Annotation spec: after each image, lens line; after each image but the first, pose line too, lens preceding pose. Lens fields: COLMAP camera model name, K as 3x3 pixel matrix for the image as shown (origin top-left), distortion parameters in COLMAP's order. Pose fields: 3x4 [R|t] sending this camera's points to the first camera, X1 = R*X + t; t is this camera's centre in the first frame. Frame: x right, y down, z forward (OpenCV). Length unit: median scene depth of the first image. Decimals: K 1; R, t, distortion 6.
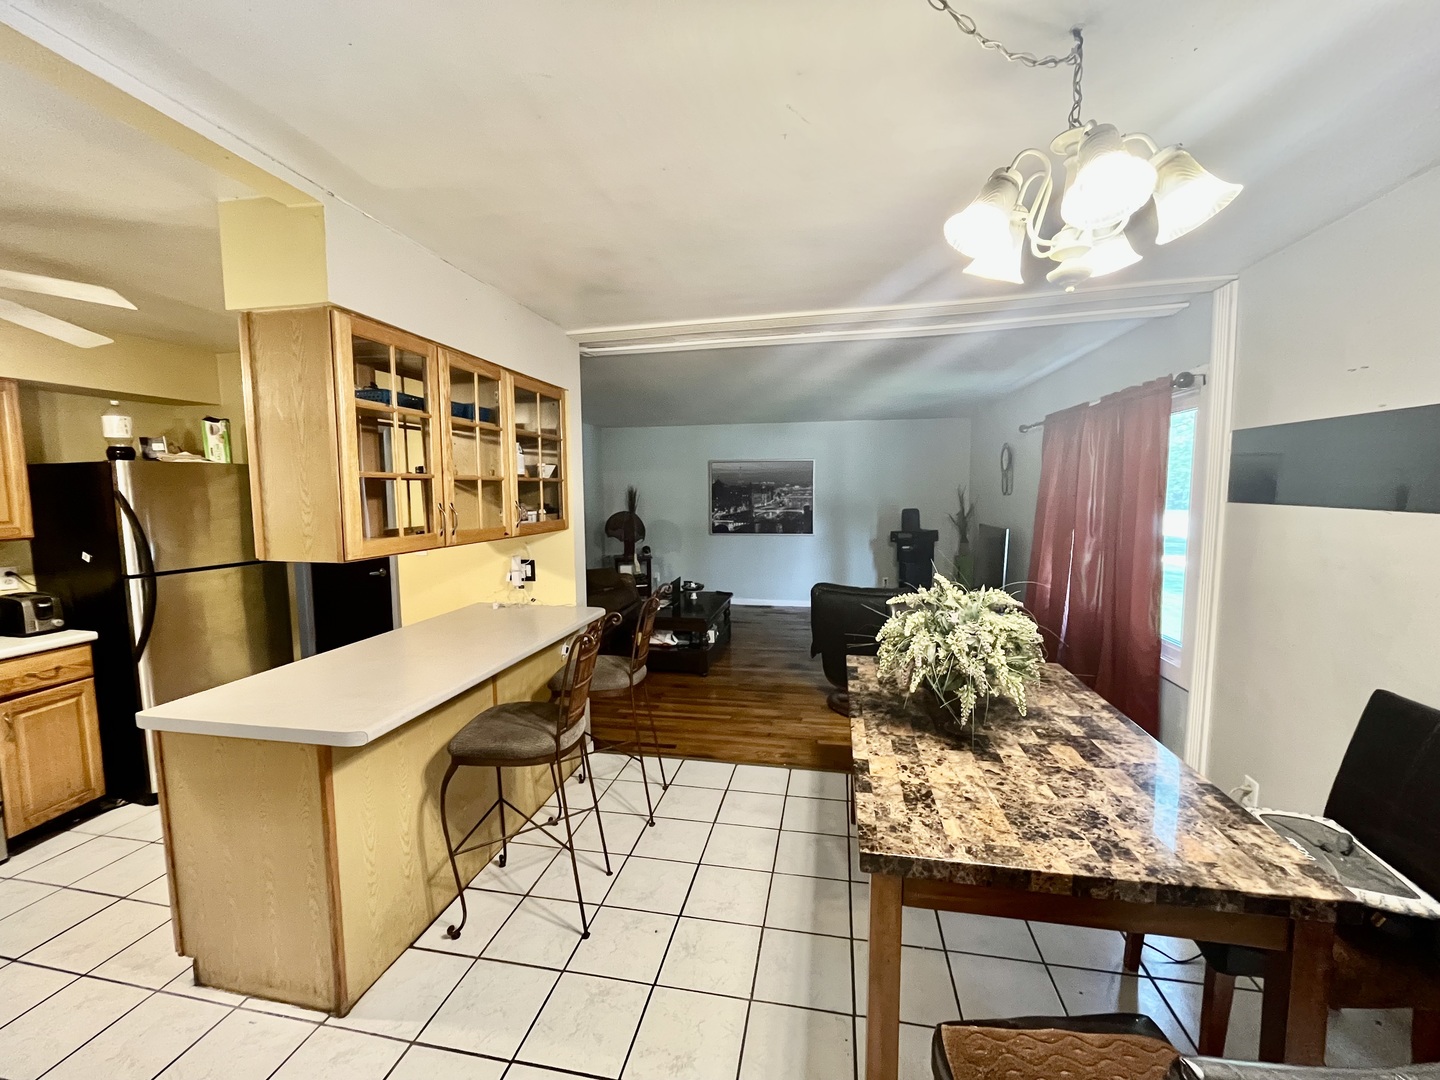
lens RADIAL K [[587.0, 0, 722.0], [0, 587.0, 541.7], [0, 0, 1]] dist [0.002364, 0.000335]
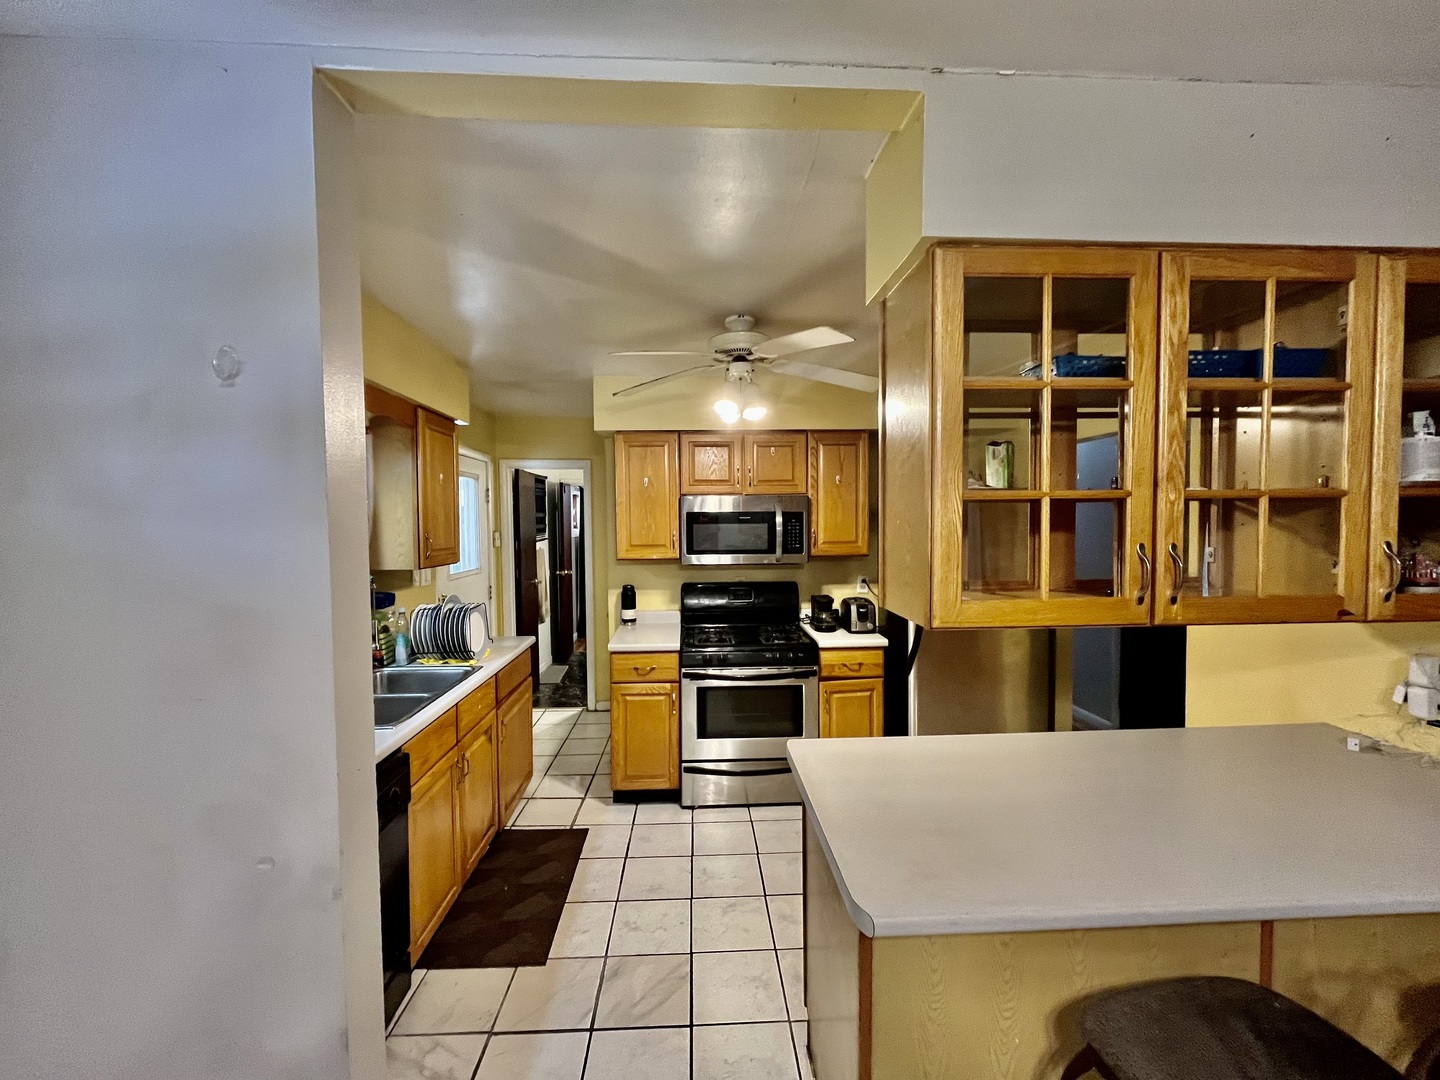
lens RADIAL K [[587.0, 0, 722.0], [0, 587.0, 541.4], [0, 0, 1]] dist [0.002364, 0.000335]
pose [[0.246577, 0.041759, -0.968223, -0.043306], [-0.080467, 0.996504, 0.022487, -0.040517], [0.965777, 0.072366, 0.249076, 0.413592]]
